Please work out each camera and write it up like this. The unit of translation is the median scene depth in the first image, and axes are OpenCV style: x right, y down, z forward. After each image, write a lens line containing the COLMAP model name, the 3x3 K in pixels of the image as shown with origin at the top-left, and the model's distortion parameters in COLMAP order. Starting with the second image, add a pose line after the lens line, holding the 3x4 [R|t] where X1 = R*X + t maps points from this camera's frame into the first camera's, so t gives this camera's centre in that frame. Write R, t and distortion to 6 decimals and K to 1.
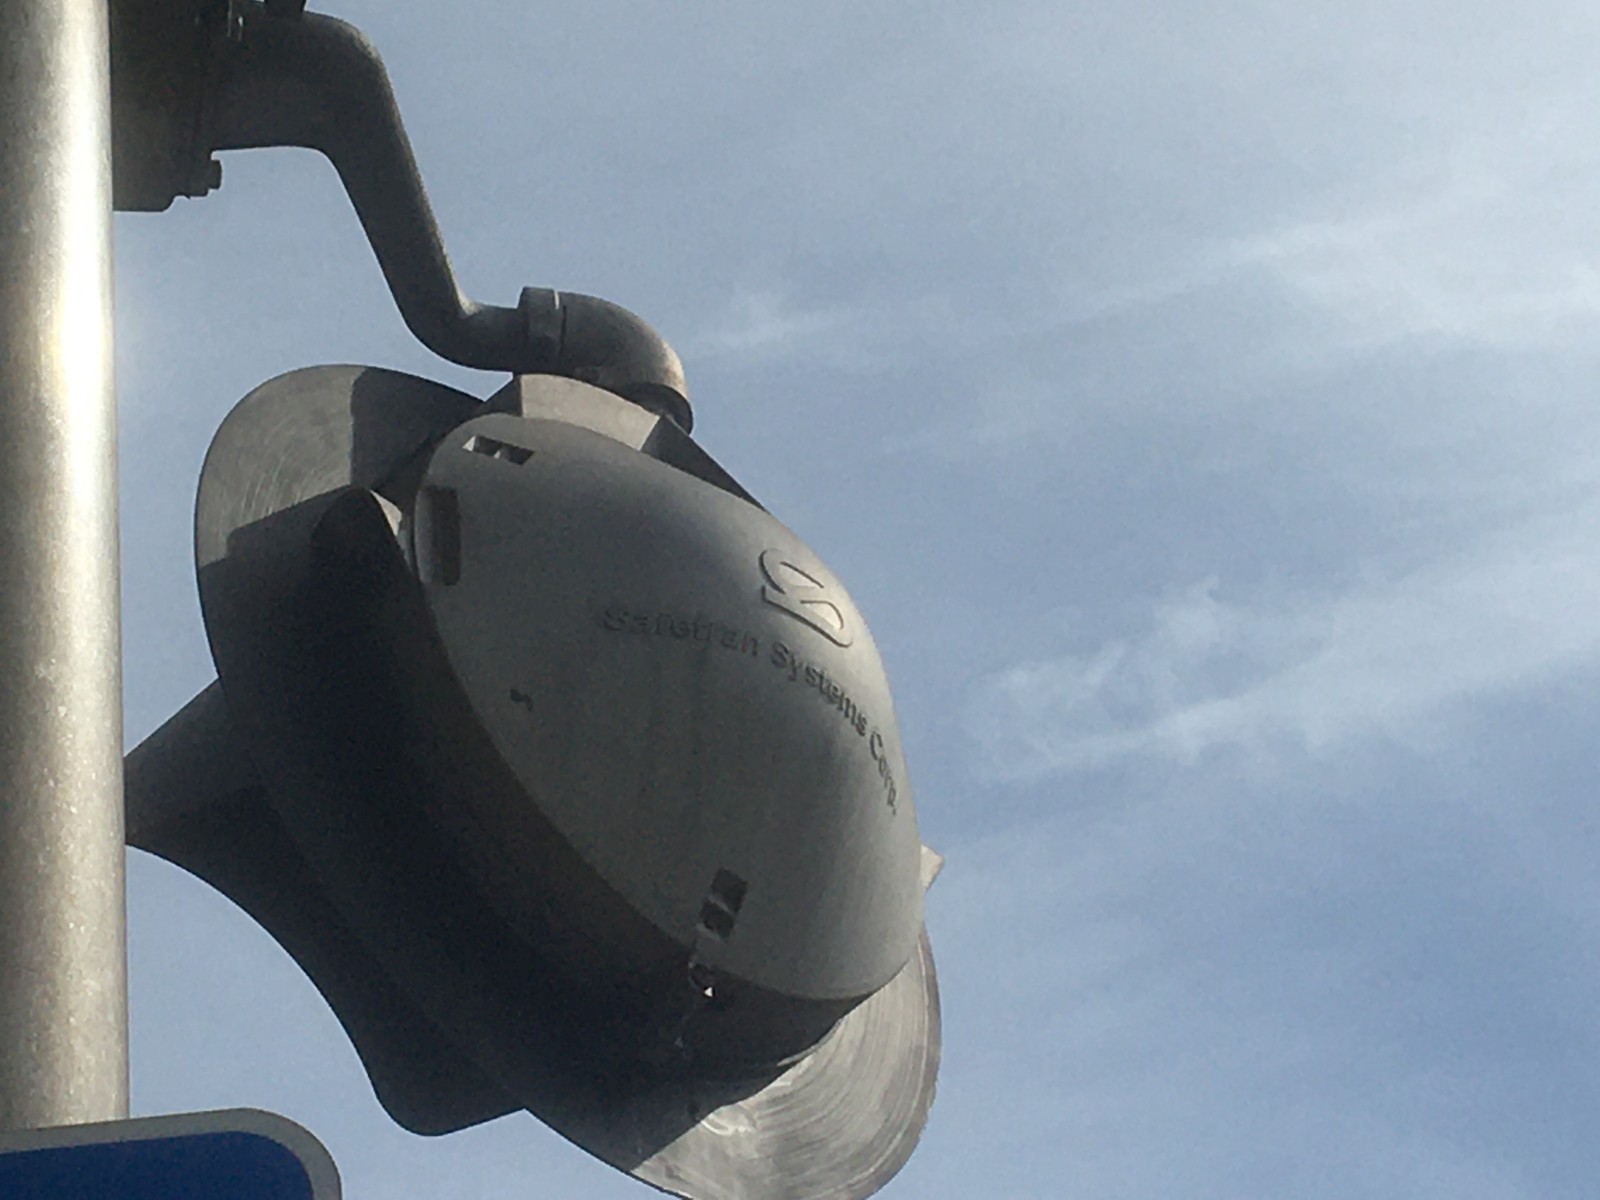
lens RADIAL K [[4826.2, 0, 800.0], [0, 4826.2, 600.0], [0, 0, 1]] dist [-0.097684, -0.552060]
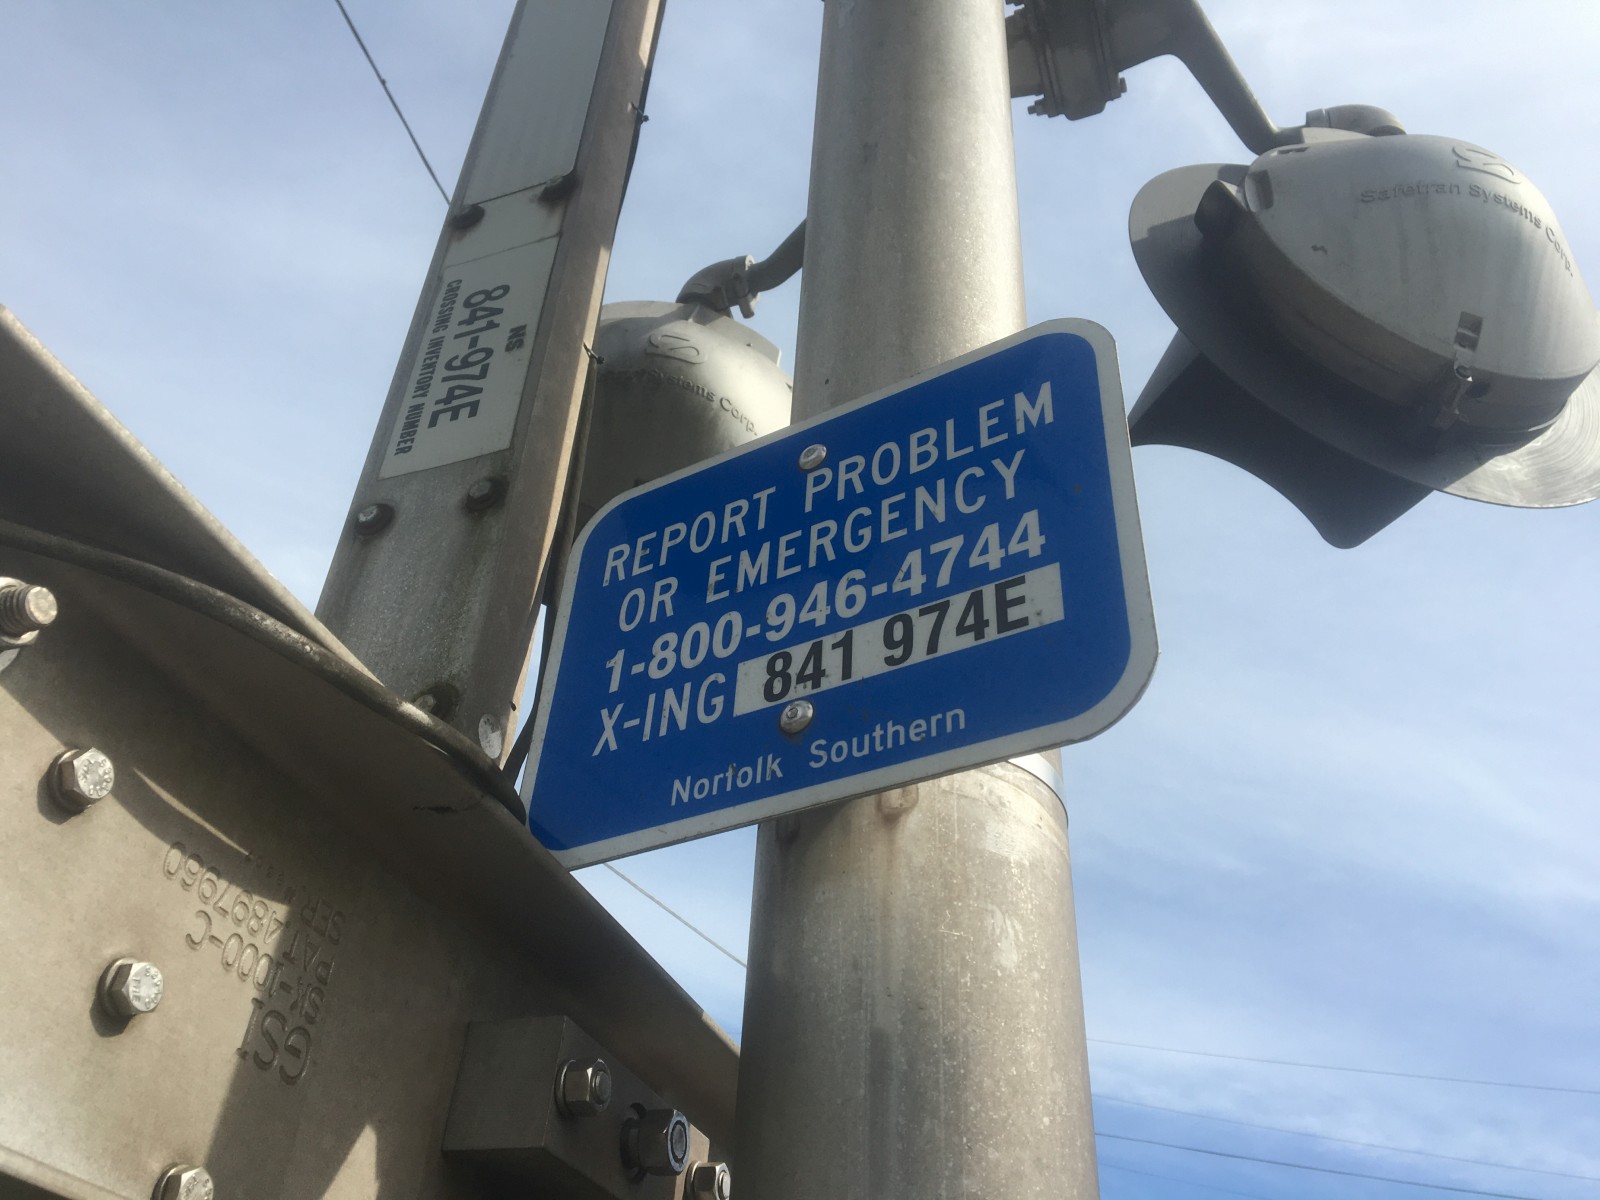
lens RADIAL K [[1366.3, 0, 797.1], [0, 1366.3, 597.1], [0, 0, 1]] dist [0.086638, -0.110008]
pose [[0.854856, -0.198929, -0.479217, -0.002280], [0.198371, 0.978724, -0.052414, 0.133404], [0.479448, -0.050256, 0.876130, 0.434979]]
